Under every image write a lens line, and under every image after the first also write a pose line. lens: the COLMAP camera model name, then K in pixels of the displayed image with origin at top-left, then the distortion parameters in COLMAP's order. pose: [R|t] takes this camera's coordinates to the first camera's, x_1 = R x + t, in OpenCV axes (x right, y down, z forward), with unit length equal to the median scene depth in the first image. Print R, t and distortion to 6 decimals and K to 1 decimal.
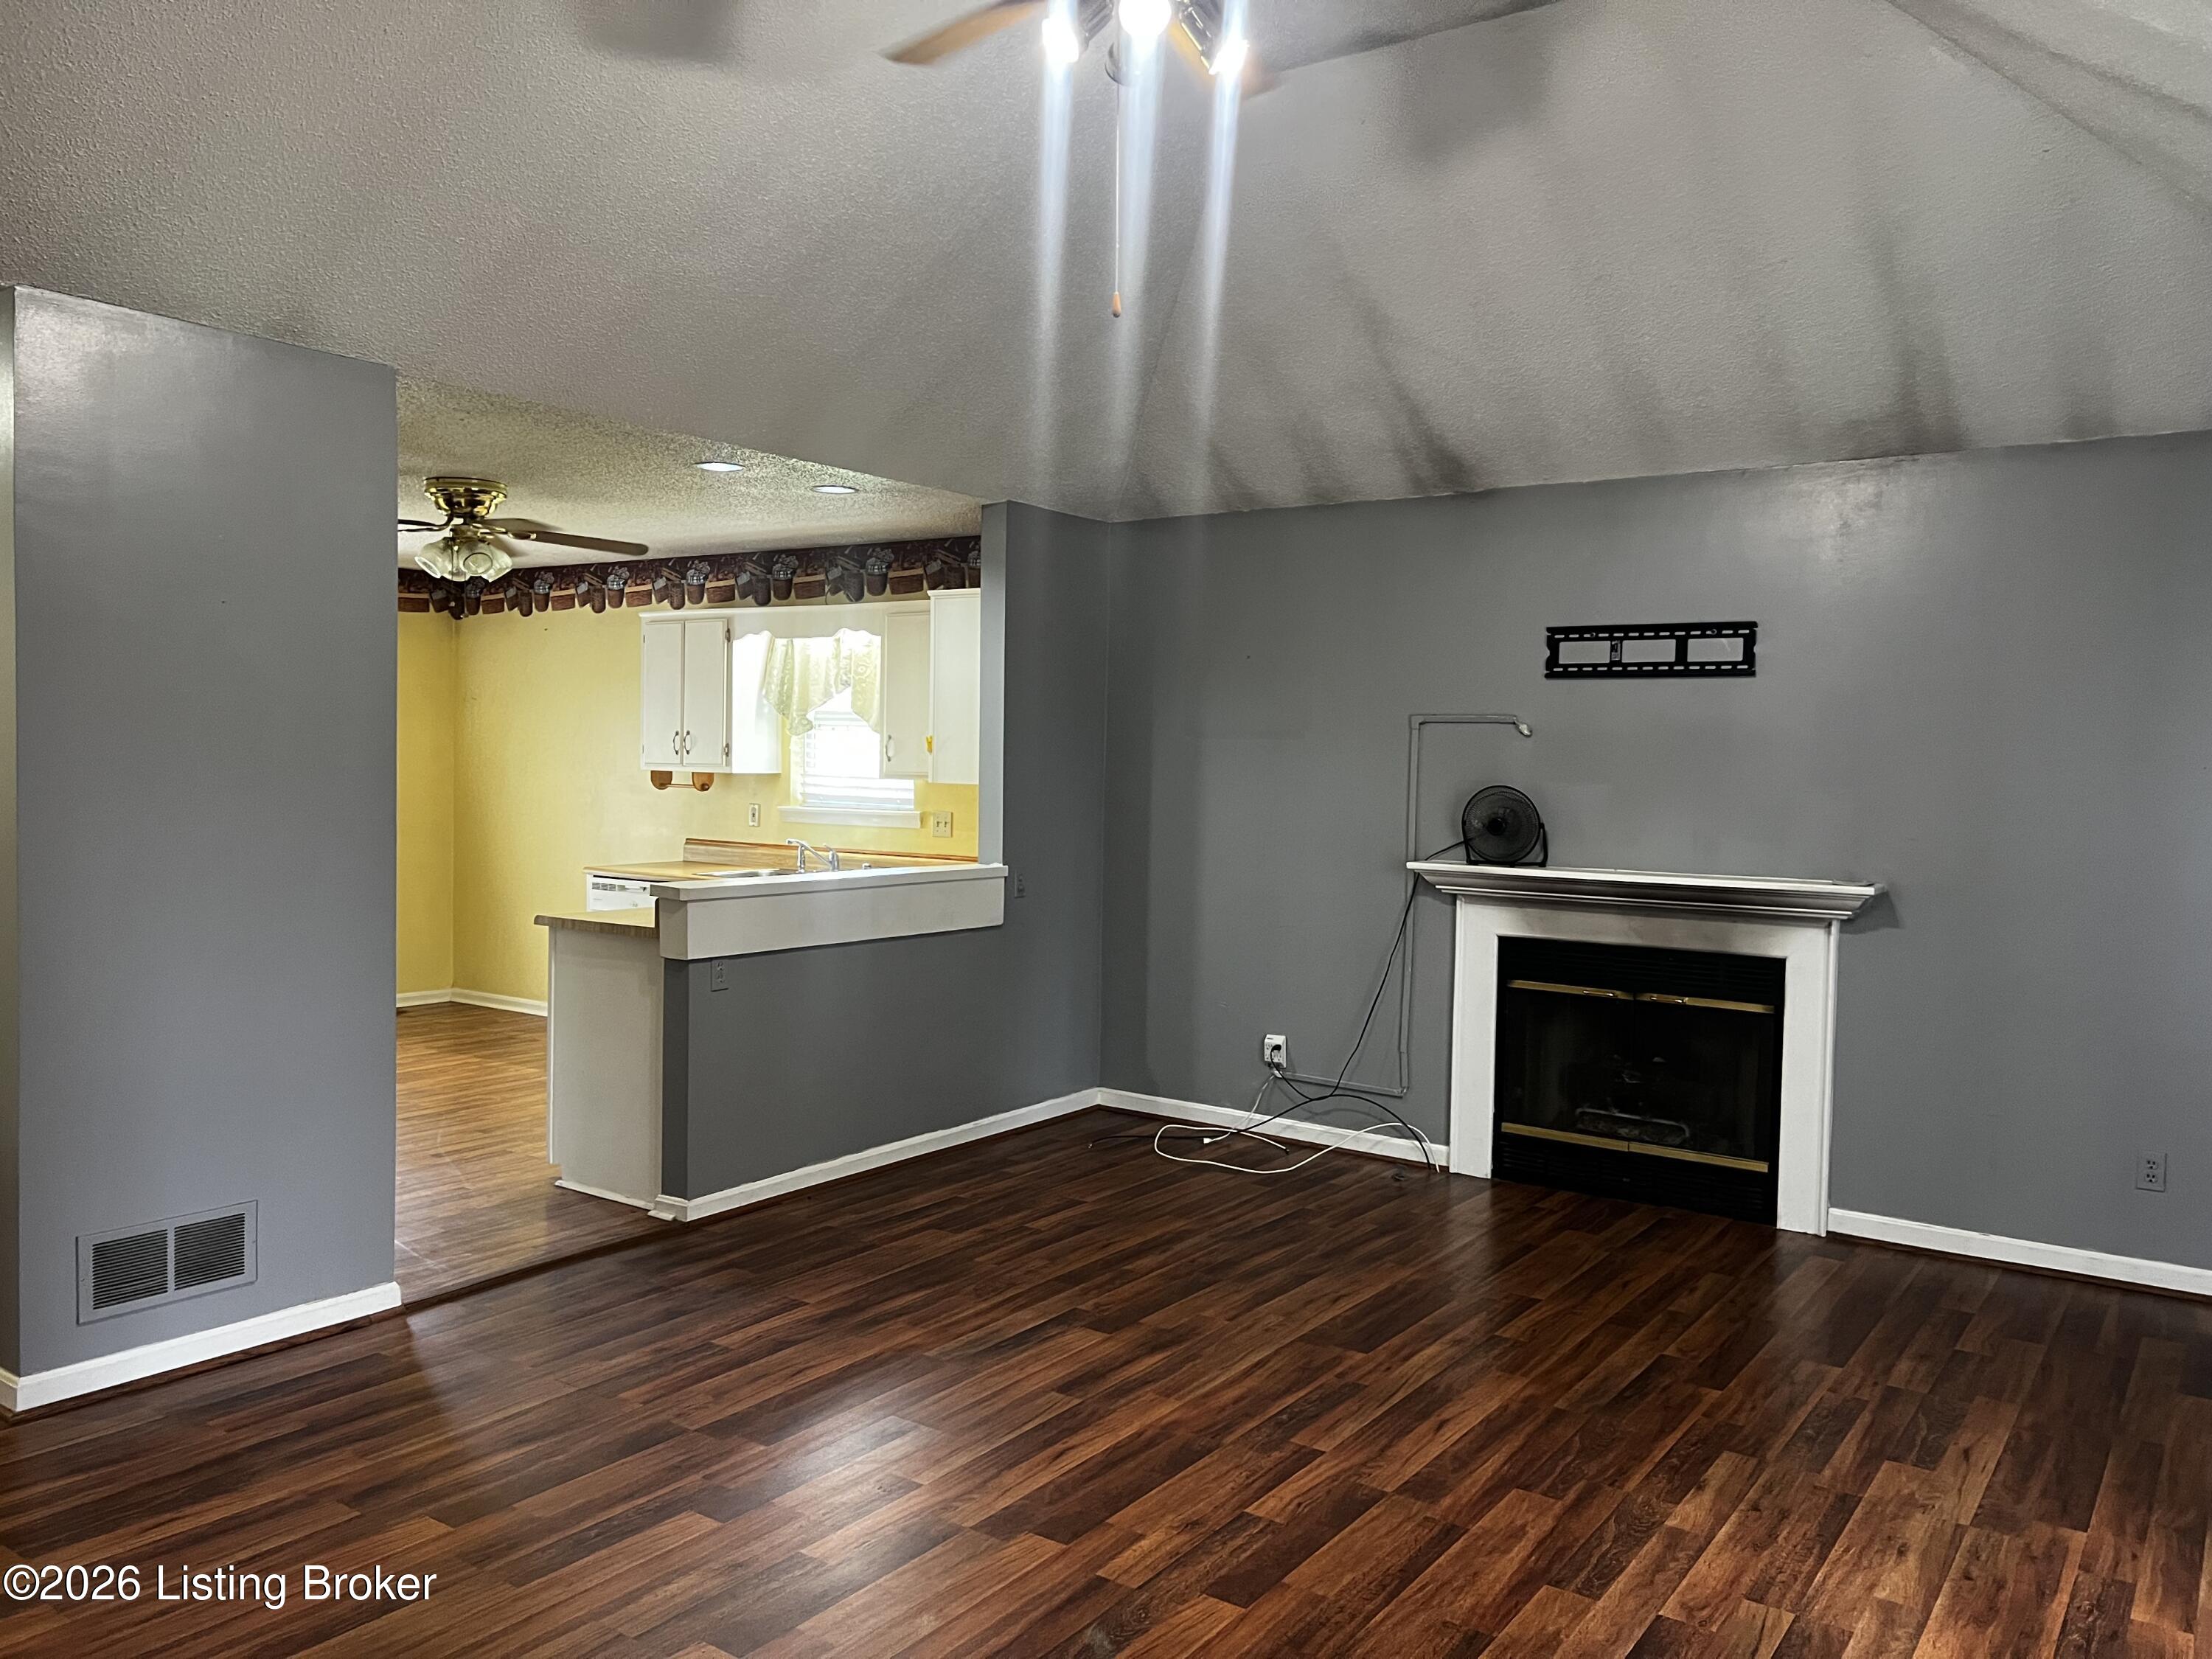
lens RADIAL K [[1677.5, 0, 1099.4], [0, 1677.5, 824.9], [0, 0, 1]] dist [0.087124, -0.108934]
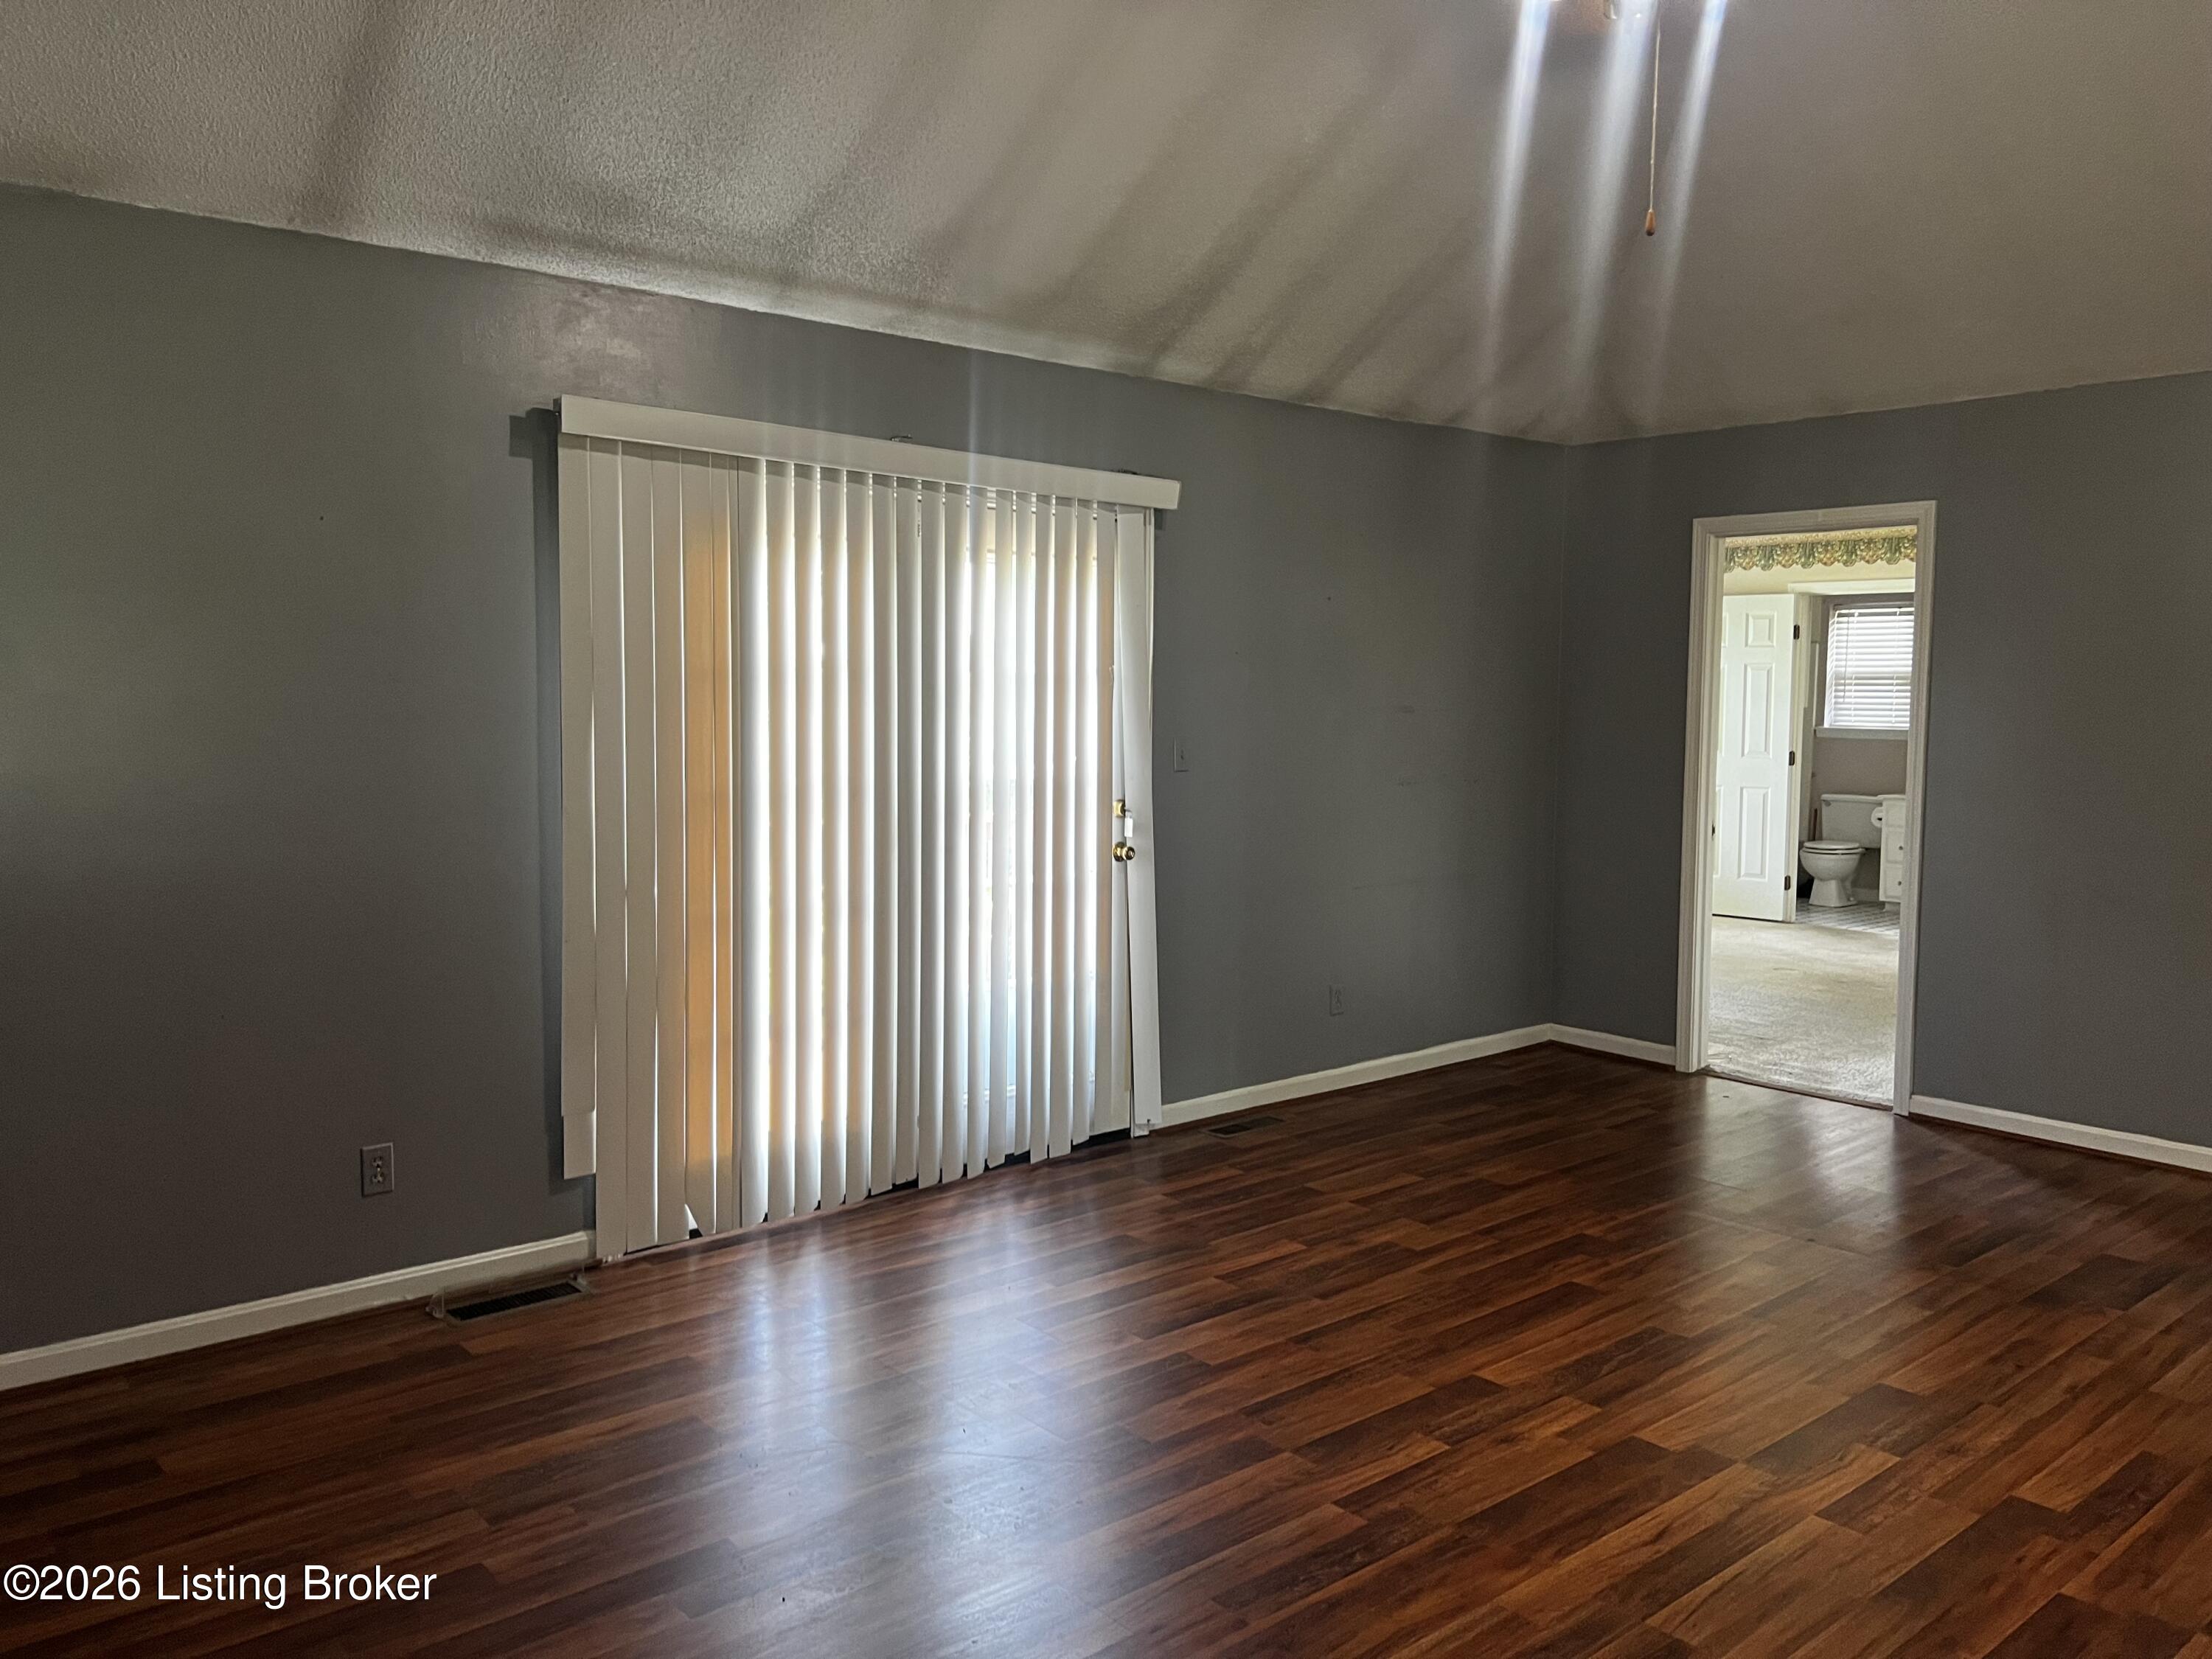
lens RADIAL K [[1668.8, 0, 1141.6], [0, 1668.8, 794.9], [0, 0, 1]] dist [0.056710, -0.058925]
pose [[-0.973352, -0.043977, 0.225058, 0.035728], [-0.019297, 0.993666, 0.110707, -0.047518], [-0.228501, 0.103414, -0.968036, 1.222605]]
